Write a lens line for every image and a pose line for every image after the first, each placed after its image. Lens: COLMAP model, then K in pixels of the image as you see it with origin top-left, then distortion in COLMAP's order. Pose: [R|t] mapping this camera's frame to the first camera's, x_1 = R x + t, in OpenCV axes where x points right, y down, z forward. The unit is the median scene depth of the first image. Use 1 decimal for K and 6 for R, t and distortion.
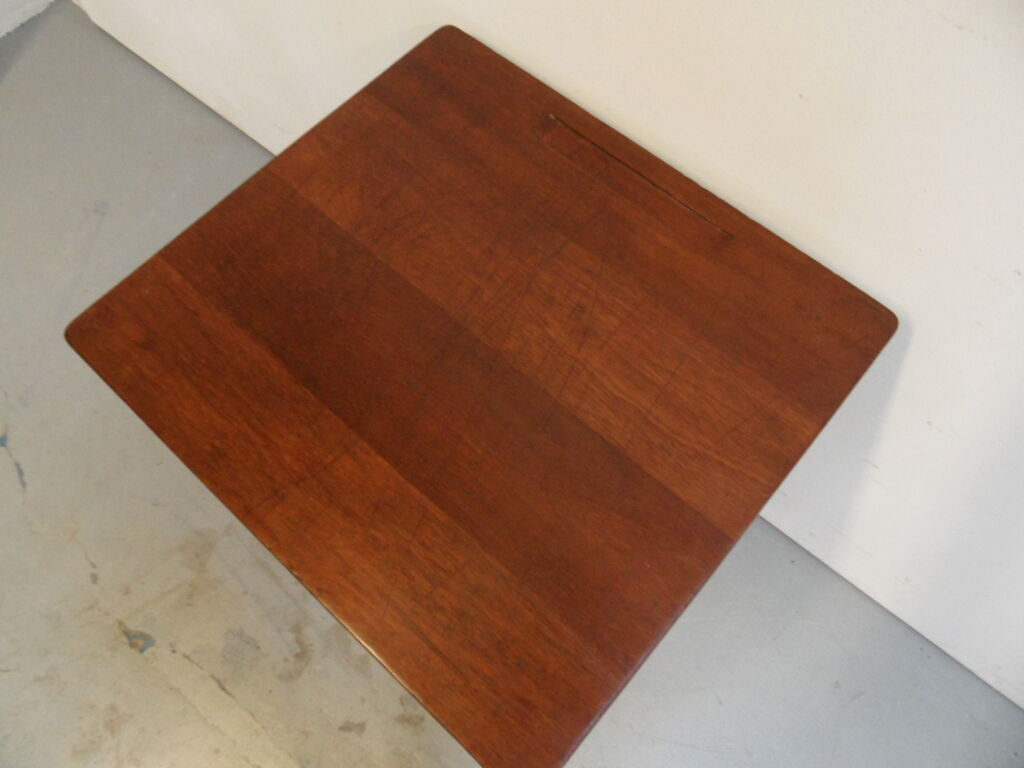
lens RADIAL K [[747.5, 0, 511.0], [0, 747.5, 377.0], [0, 0, 1]] dist [-0.042199, 0.029919]
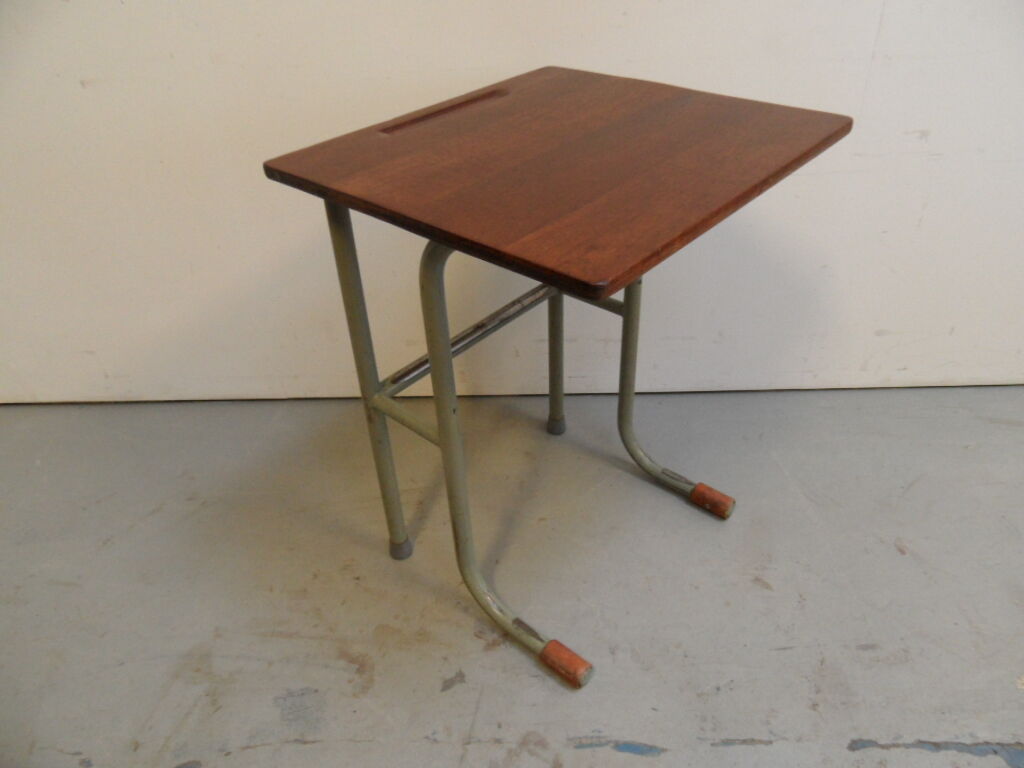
lens RADIAL K [[747.5, 0, 518.9], [0, 747.5, 384.2], [0, 0, 1]] dist [-0.042199, 0.029919]
pose [[0.777815, -0.384331, 0.497286, -0.795521], [0.585795, 0.729993, -0.352072, 0.972947], [-0.227703, 0.565155, 0.792939, 0.020624]]
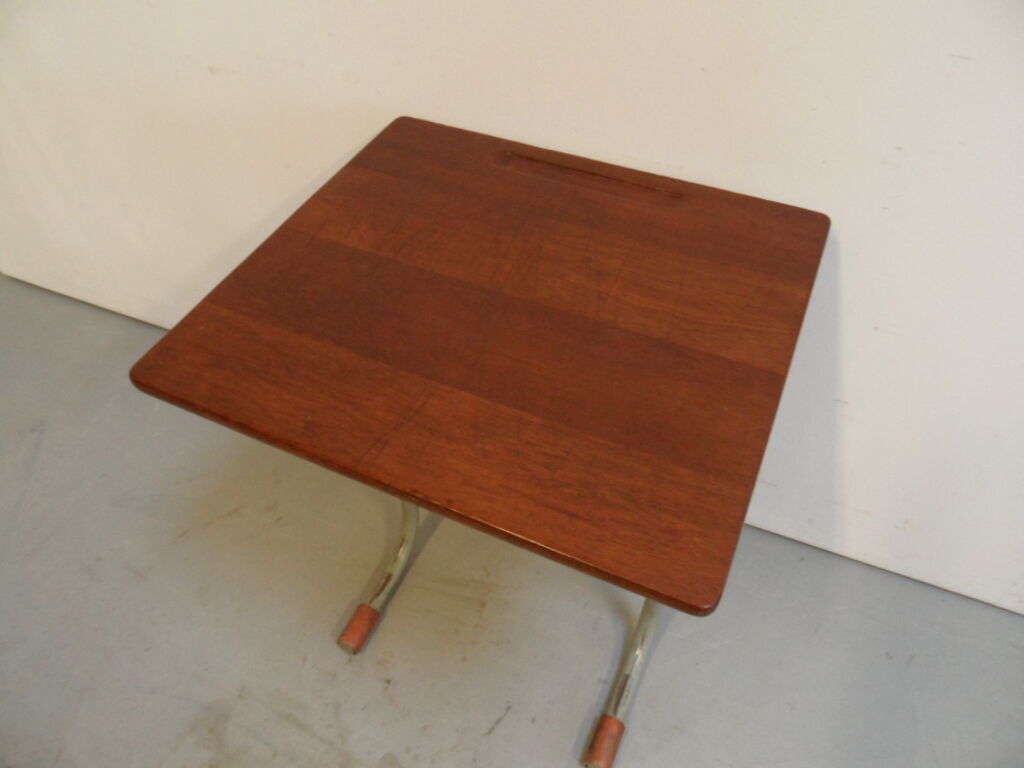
lens RADIAL K [[747.5, 0, 510.2], [0, 747.5, 376.9], [0, 0, 1]] dist [-0.042199, 0.029919]
pose [[0.957485, -0.222099, 0.184106, -0.267907], [0.268238, 0.920280, -0.284839, 0.363240], [-0.106166, 0.322113, 0.940729, -0.036329]]
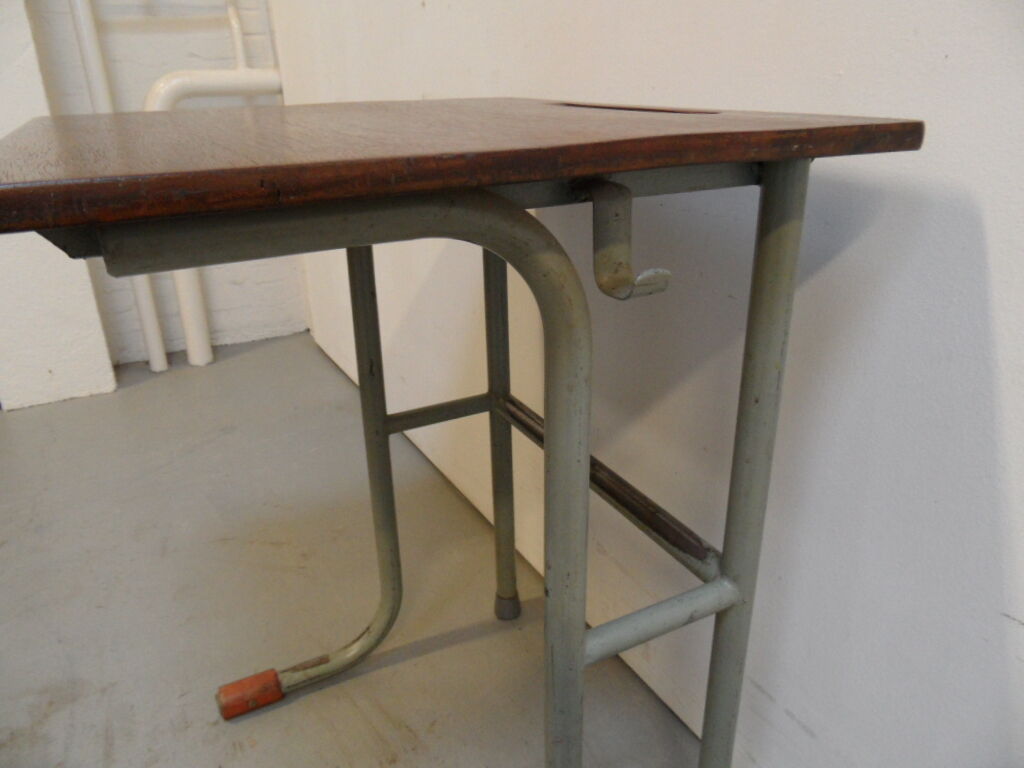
lens RADIAL K [[747.5, 0, 517.0], [0, 747.5, 379.1], [0, 0, 1]] dist [-0.042199, 0.029919]
pose [[0.936442, 0.131281, -0.325333, 0.395133], [-0.319618, 0.701587, -0.636883, 0.614008], [0.144639, 0.700386, 0.698956, 0.589282]]
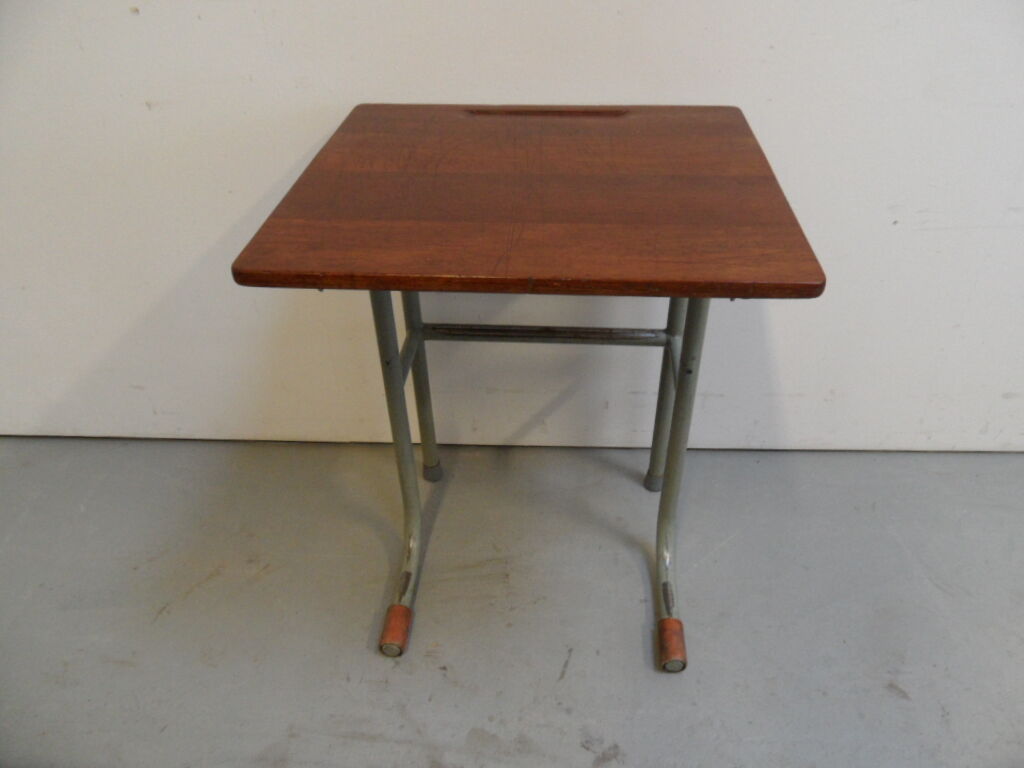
lens RADIAL K [[747.5, 0, 516.3], [0, 747.5, 378.7], [0, 0, 1]] dist [-0.042199, 0.029919]
pose [[0.793785, -0.369210, 0.483311, -0.808509], [0.560385, 0.752835, -0.345265, 0.620999], [-0.236378, 0.544907, 0.804489, 0.121712]]
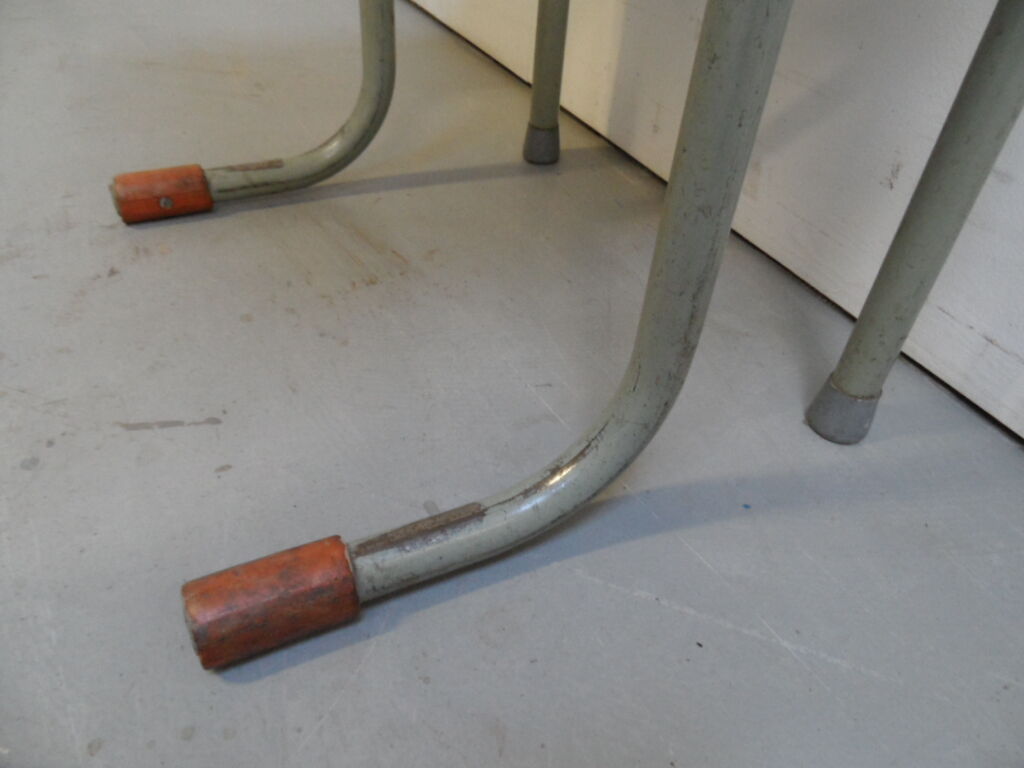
lens RADIAL K [[747.5, 0, 518.2], [0, 747.5, 382.4], [0, 0, 1]] dist [-0.042199, 0.029919]
pose [[0.922053, 0.304773, -0.238603, 0.268088], [-0.378930, 0.836476, -0.395880, 0.702302], [0.078932, 0.455436, 0.886763, 1.192113]]
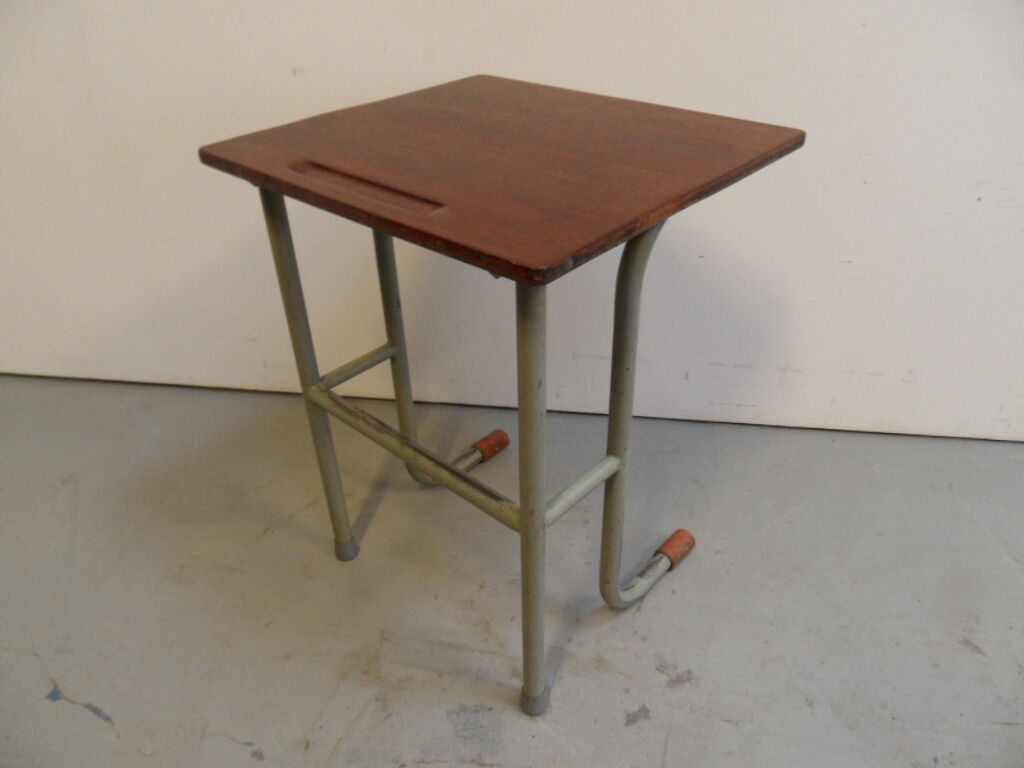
lens RADIAL K [[747.5, 0, 509.9], [0, 747.5, 383.2], [0, 0, 1]] dist [-0.042199, 0.029919]
pose [[0.851344, -0.297149, 0.432338, -1.016502], [0.485209, 0.759345, -0.433553, 0.808224], [-0.199464, 0.578877, 0.790643, 0.172008]]
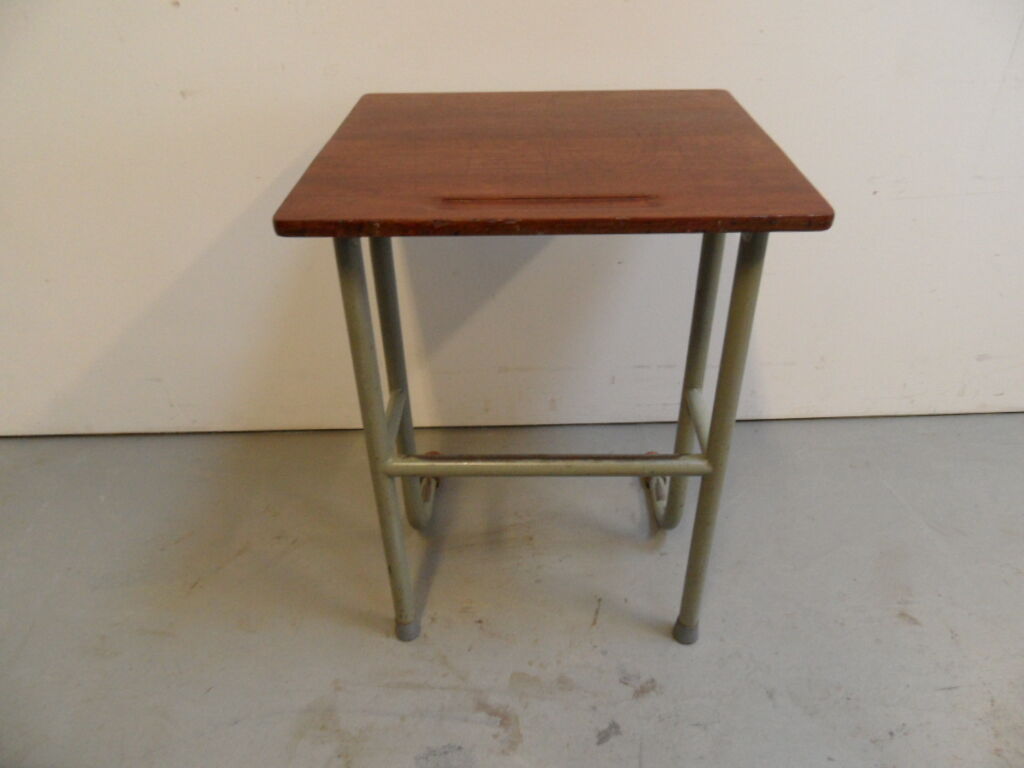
lens RADIAL K [[747.5, 0, 513.9], [0, 747.5, 381.3], [0, 0, 1]] dist [-0.042199, 0.029919]
pose [[0.755152, -0.365155, 0.544433, -1.043978], [0.603354, 0.711891, -0.359408, 0.713119], [-0.256337, 0.599894, 0.757904, 0.192481]]
